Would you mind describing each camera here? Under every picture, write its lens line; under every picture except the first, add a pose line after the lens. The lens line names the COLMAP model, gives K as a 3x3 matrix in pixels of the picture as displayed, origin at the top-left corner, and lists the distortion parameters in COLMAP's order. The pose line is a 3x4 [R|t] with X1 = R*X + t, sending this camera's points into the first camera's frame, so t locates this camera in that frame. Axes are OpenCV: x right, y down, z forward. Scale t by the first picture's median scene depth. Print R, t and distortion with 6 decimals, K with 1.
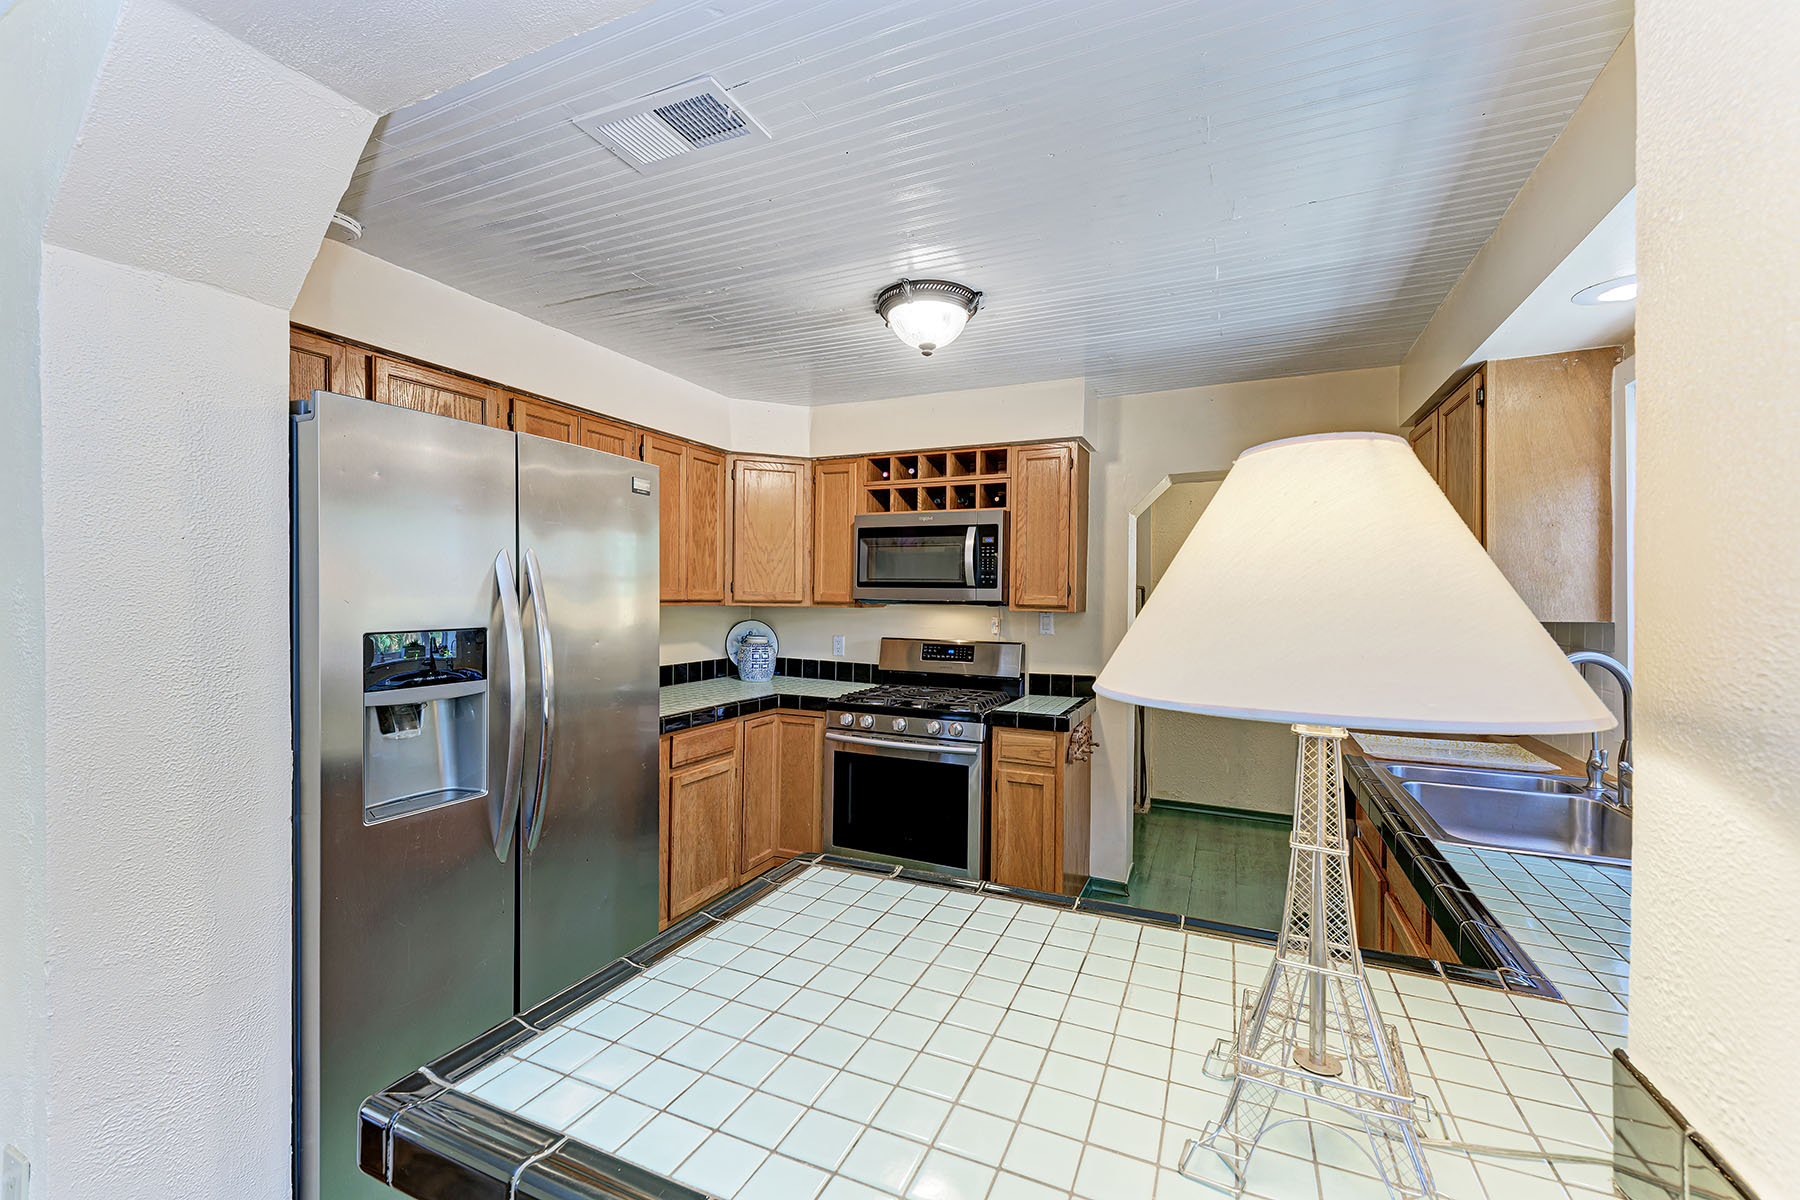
lens RADIAL K [[742.4, 0, 902.1], [0, 742.4, 598.7], [0, 0, 1]] dist [0.003983, -0.000152]
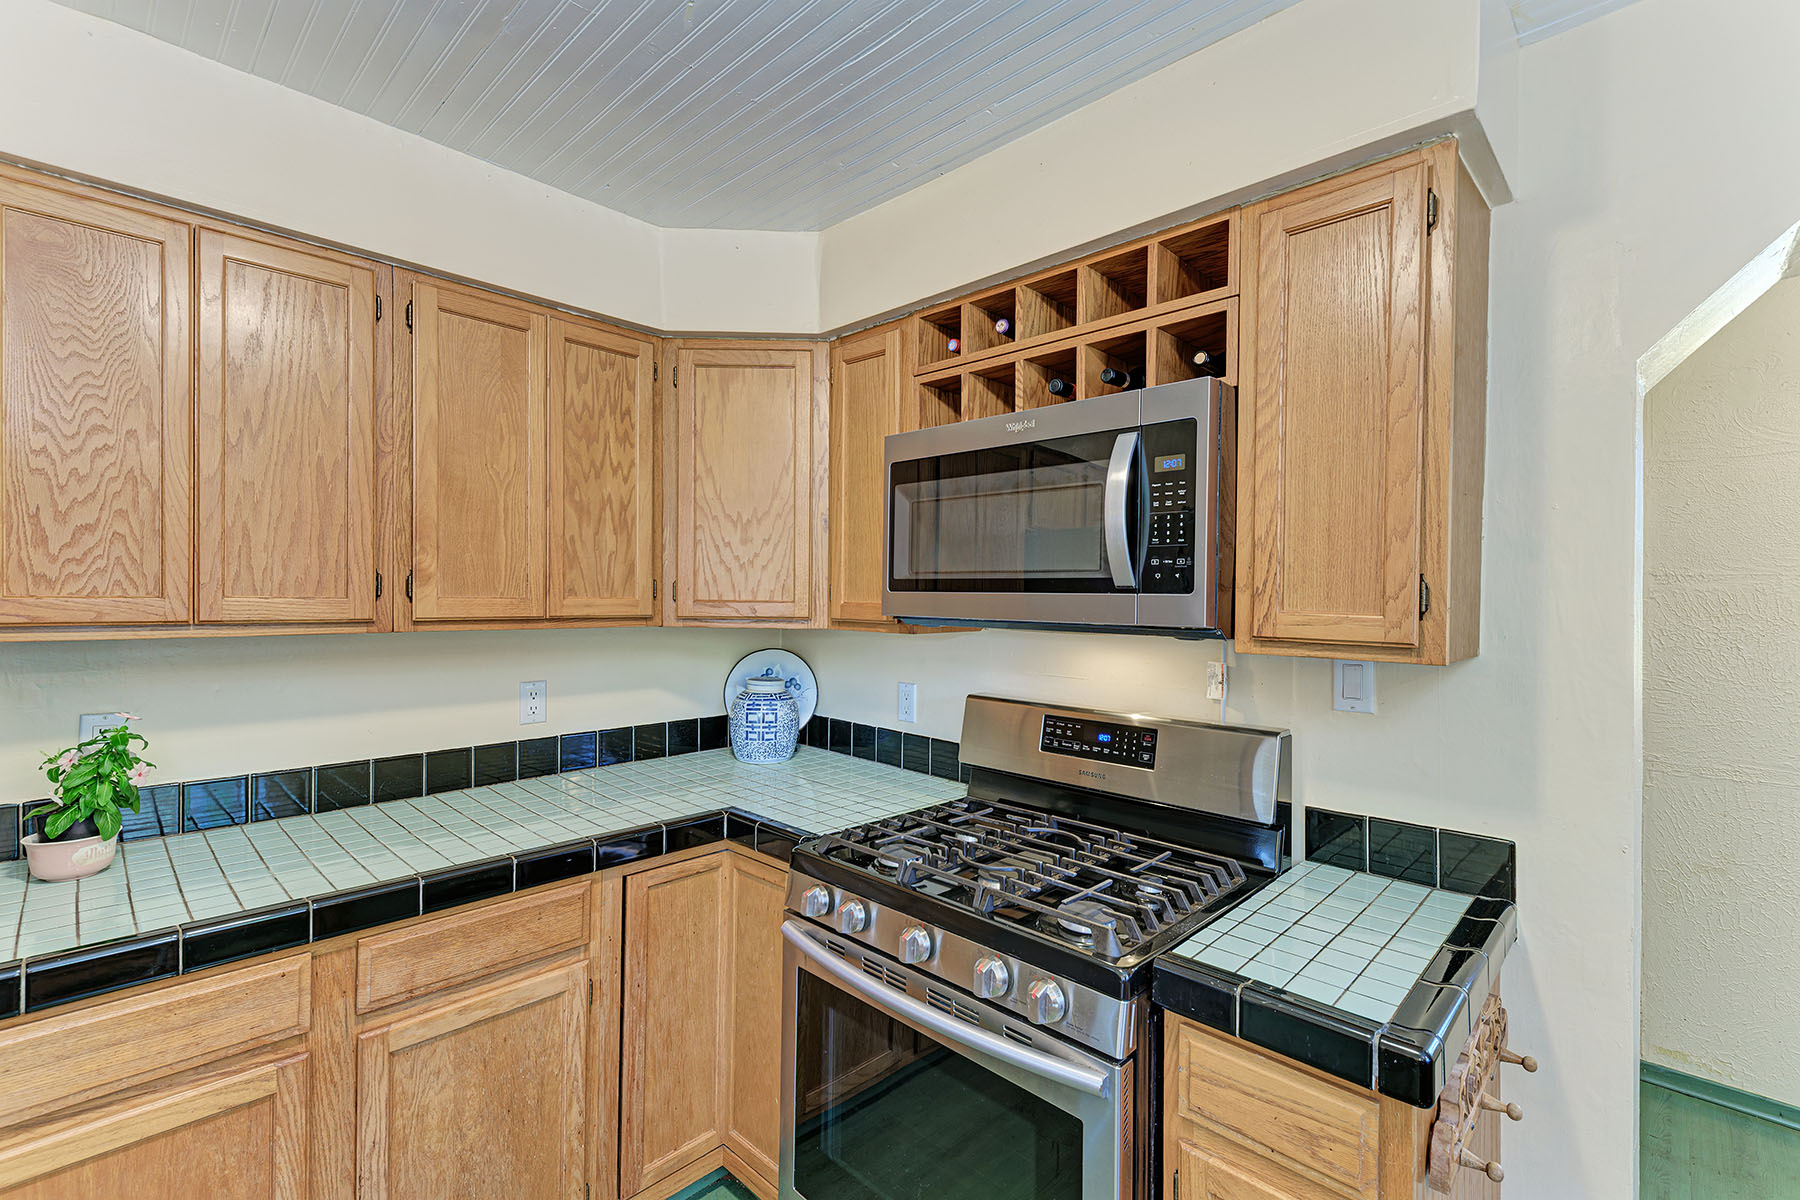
lens RADIAL K [[806.6, 0, 900.0], [0, 806.6, 599.2], [0, 0, 1]] dist [0.011994, 0.000623]
pose [[0.939133, -0.001362, -0.343551, 0.121882], [0.002344, 0.999994, 0.002442, -0.011653], [0.343546, -0.003099, 0.939131, 0.545434]]
